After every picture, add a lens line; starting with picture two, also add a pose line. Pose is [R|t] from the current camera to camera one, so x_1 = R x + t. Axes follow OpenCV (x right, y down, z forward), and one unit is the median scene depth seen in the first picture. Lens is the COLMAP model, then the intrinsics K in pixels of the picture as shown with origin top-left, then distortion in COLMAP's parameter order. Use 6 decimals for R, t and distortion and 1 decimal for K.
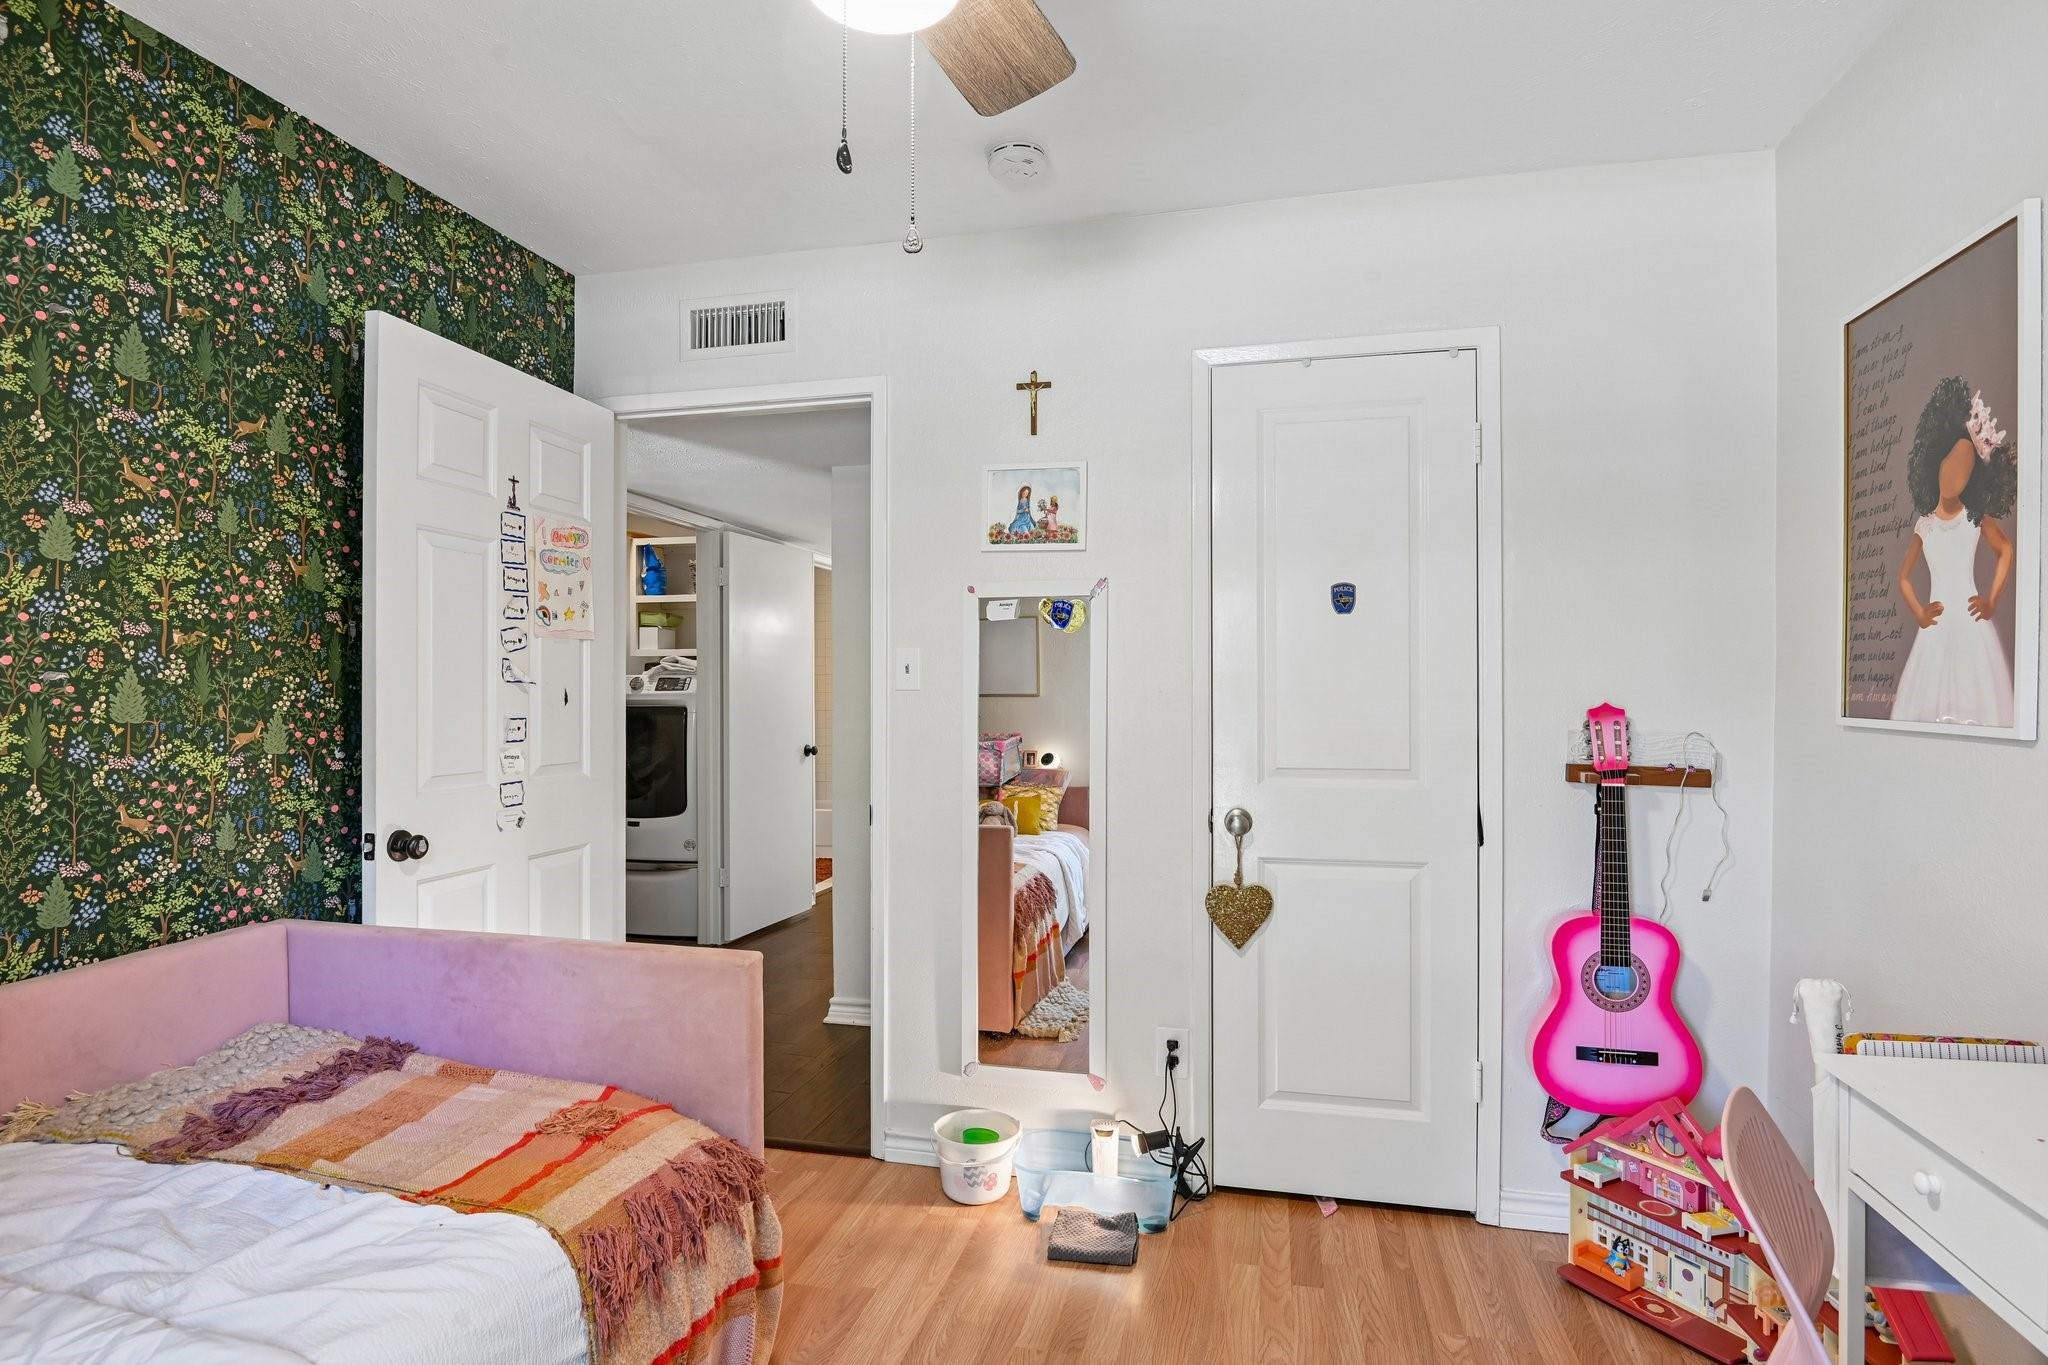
lens RADIAL K [[1086.5, 0, 1019.7], [0, 1086.5, 699.0], [0, 0, 1]] dist [-0.009943, -0.008487]
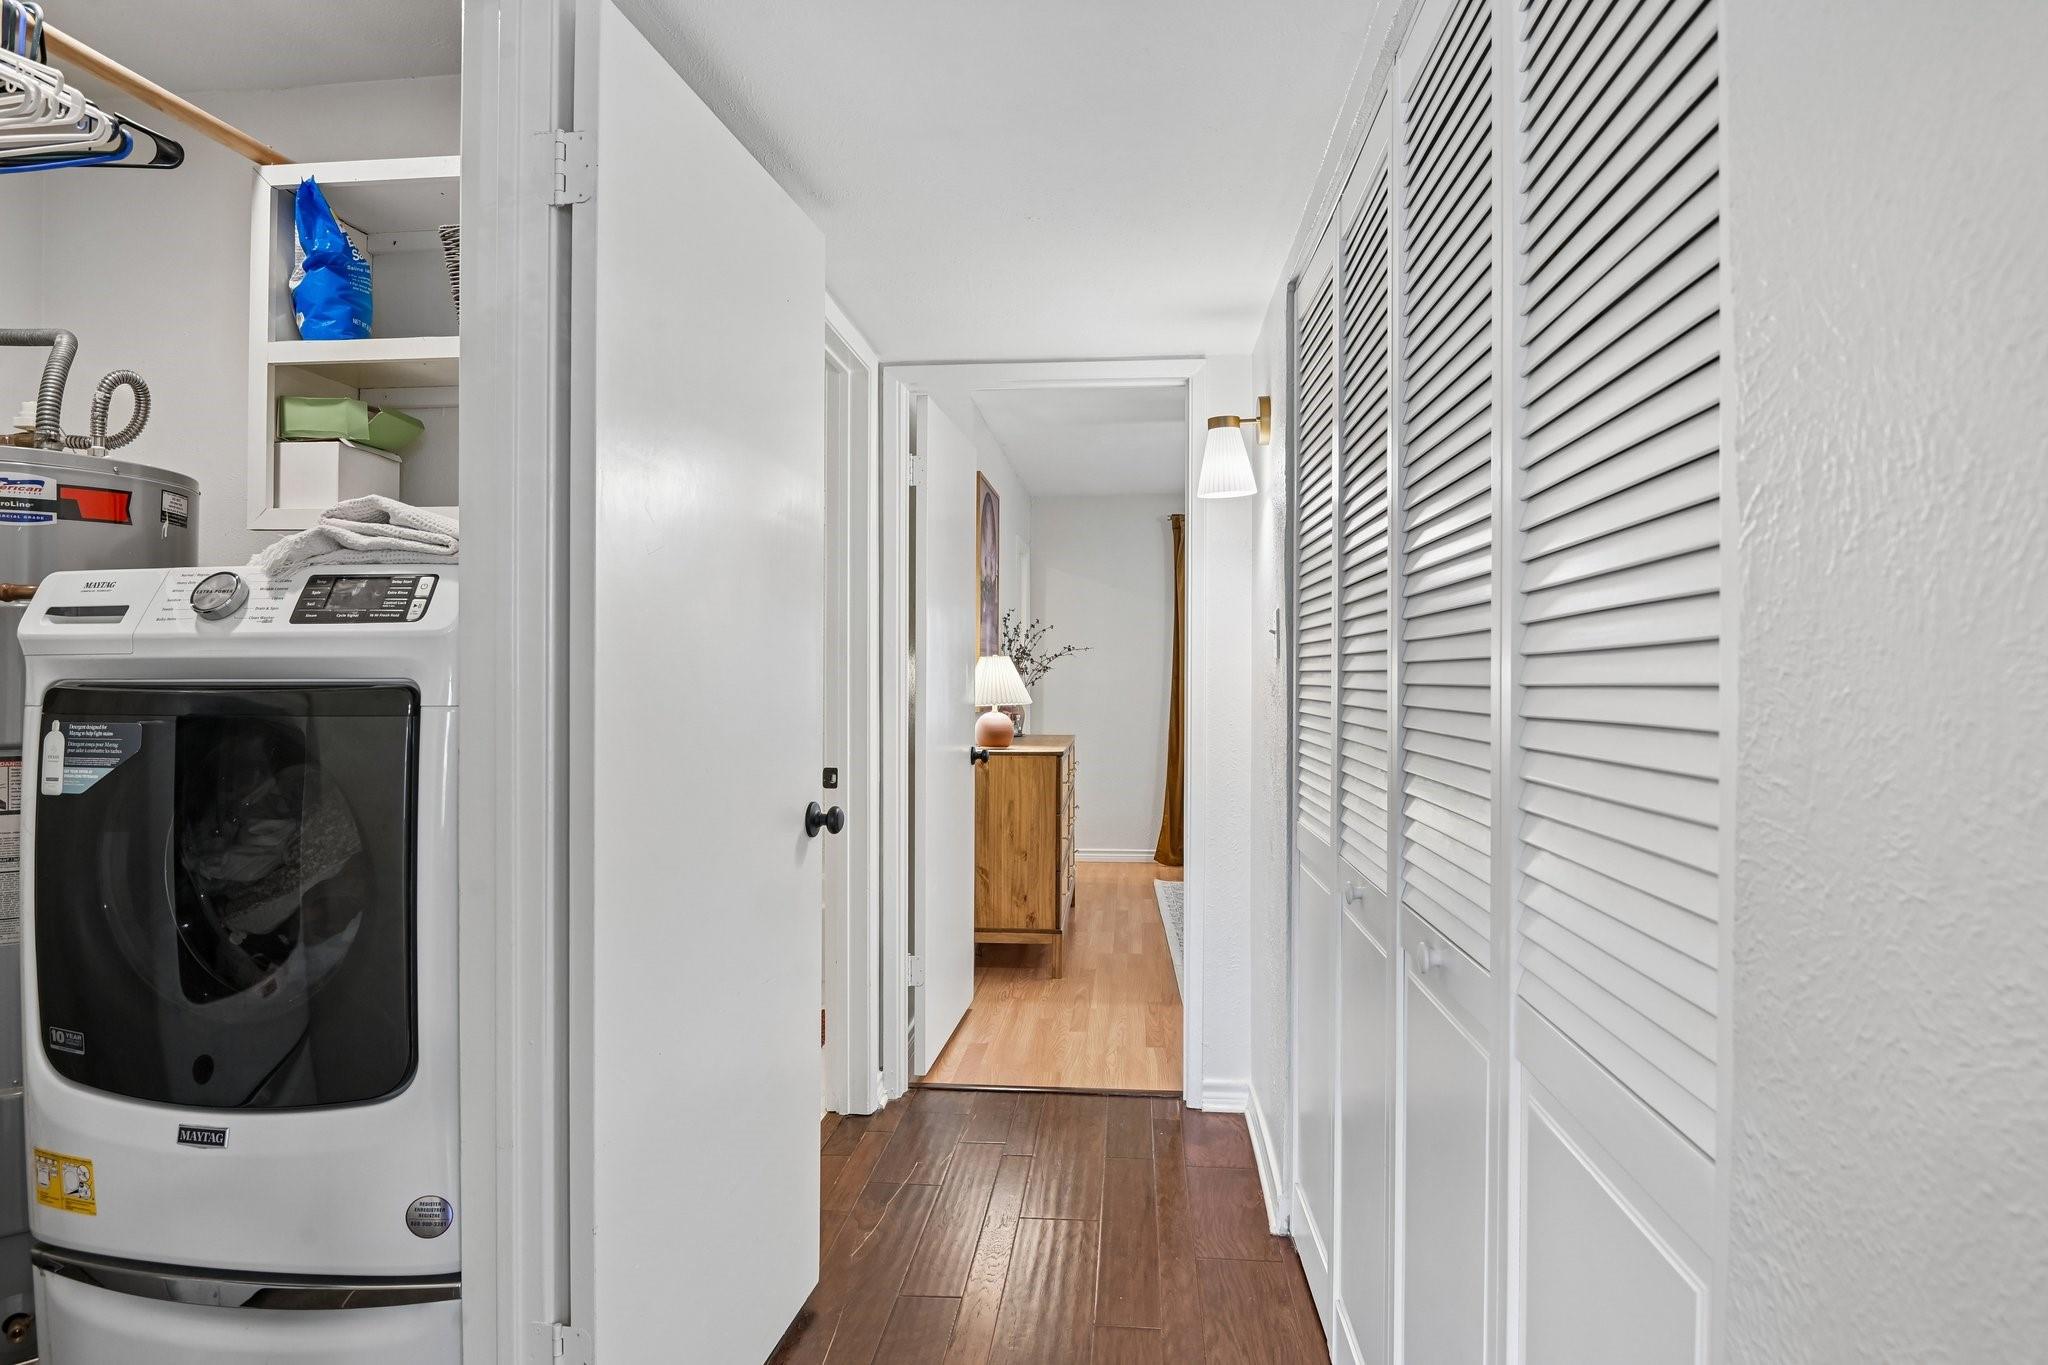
lens RADIAL K [[1187.0, 0, 1015.8], [0, 1187.0, 687.0], [0, 0, 1]] dist [0.005550, -0.014344]
pose [[0.991287, 0.003564, 0.131672, -0.192435], [-0.003358, 0.999993, -0.001788, 0.007289], [-0.131677, 0.001330, 0.991292, 0.664858]]
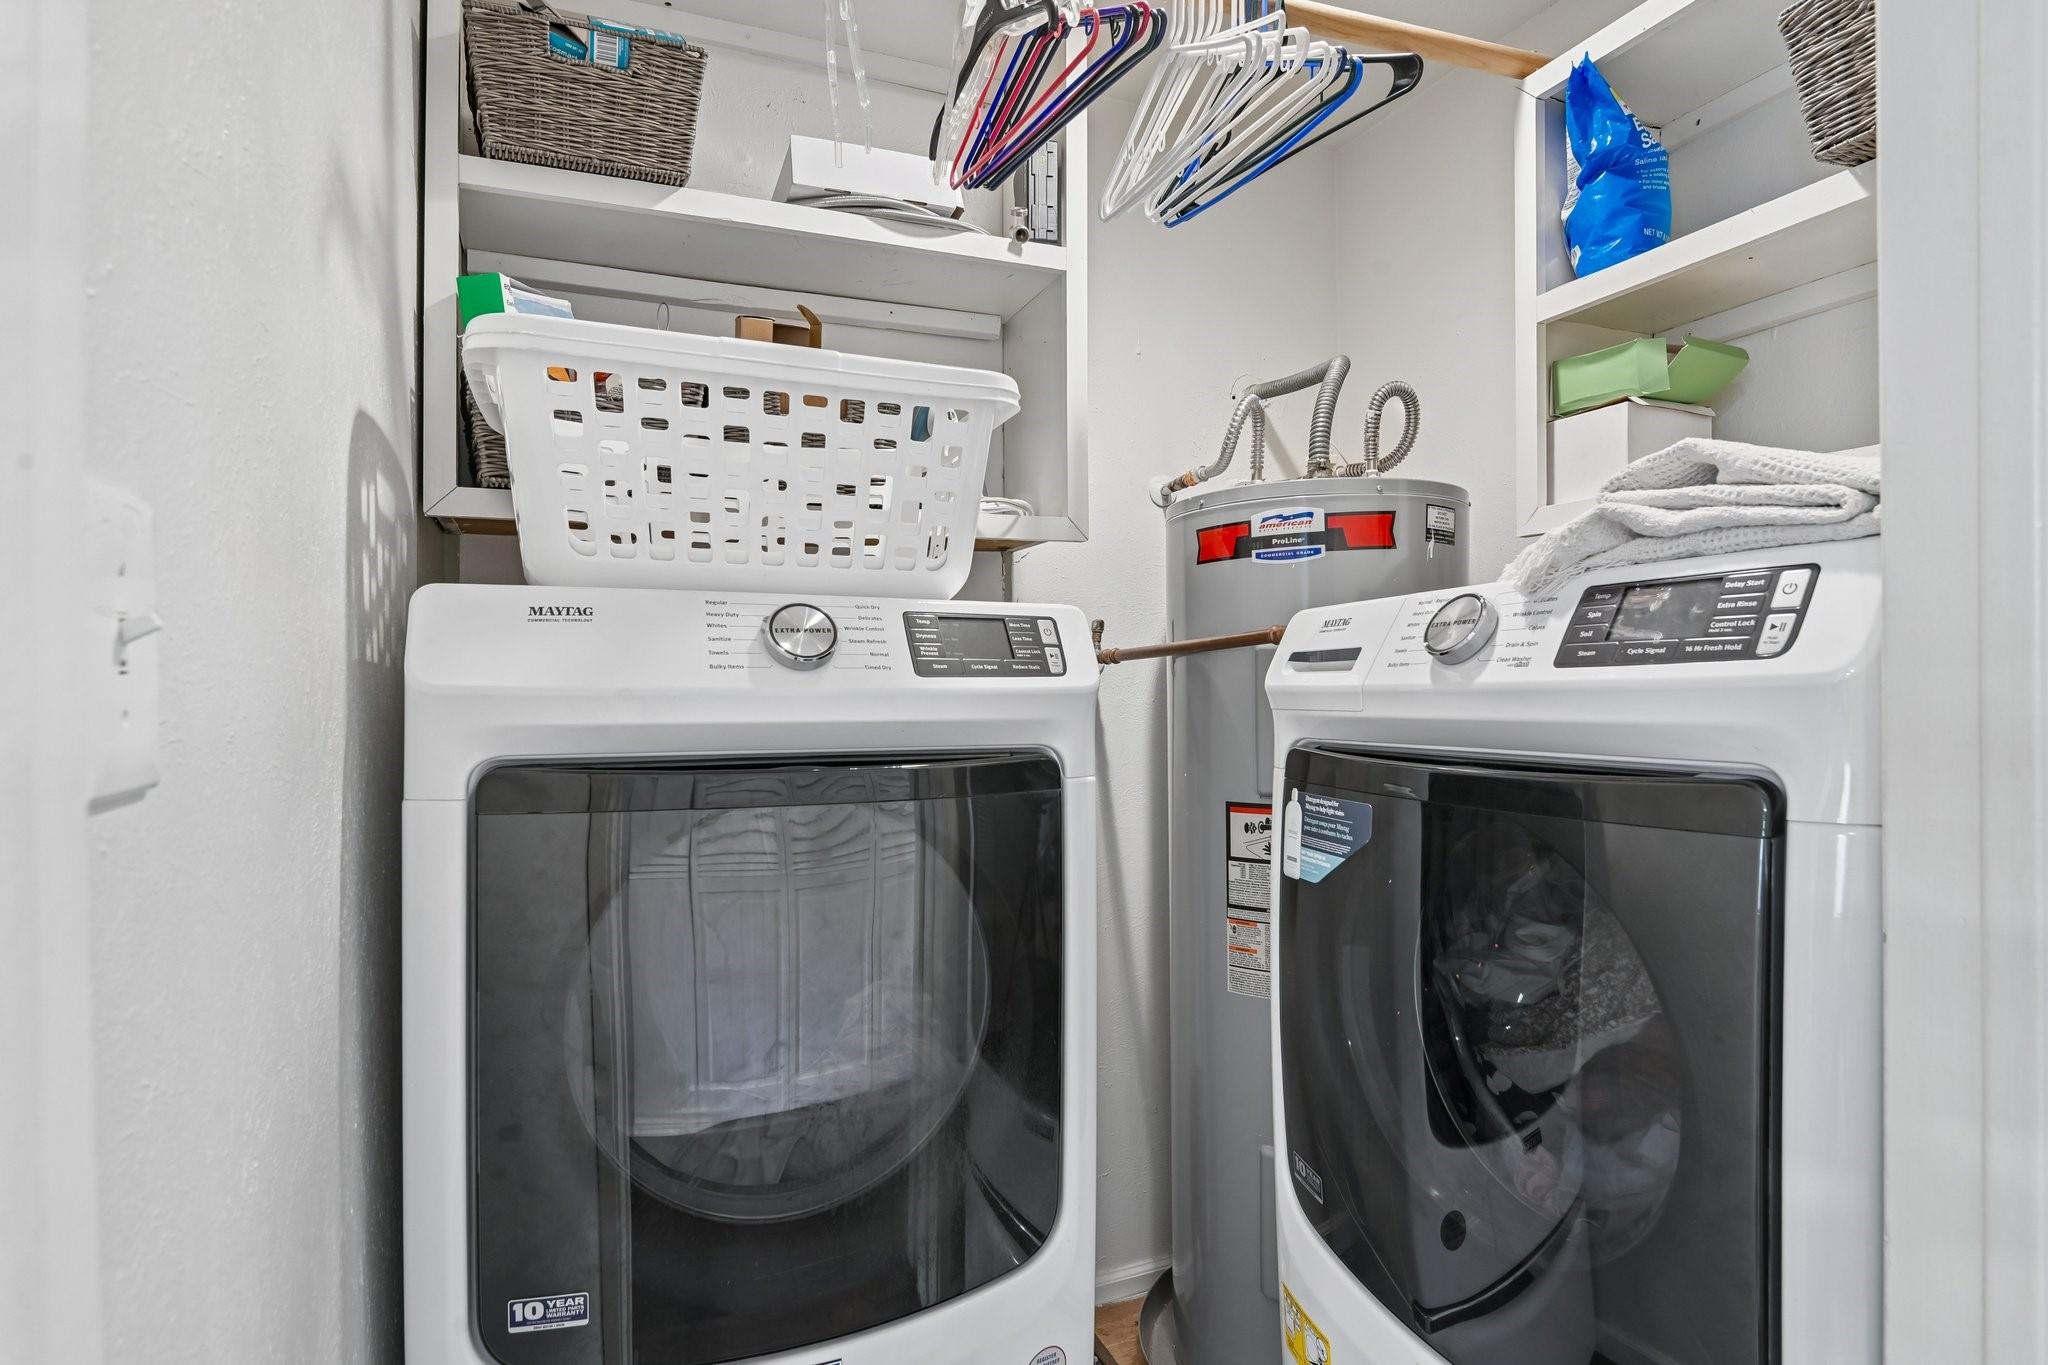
lens RADIAL K [[1086.5, 0, 1028.3], [0, 1086.5, 700.4], [0, 0, 1]] dist [-0.009943, -0.008487]
pose [[0.625932, -0.000817, -0.779877, -0.247460], [0.008979, 0.999941, 0.006159, -0.004008], [0.779826, -0.010857, 0.625902, 0.799865]]
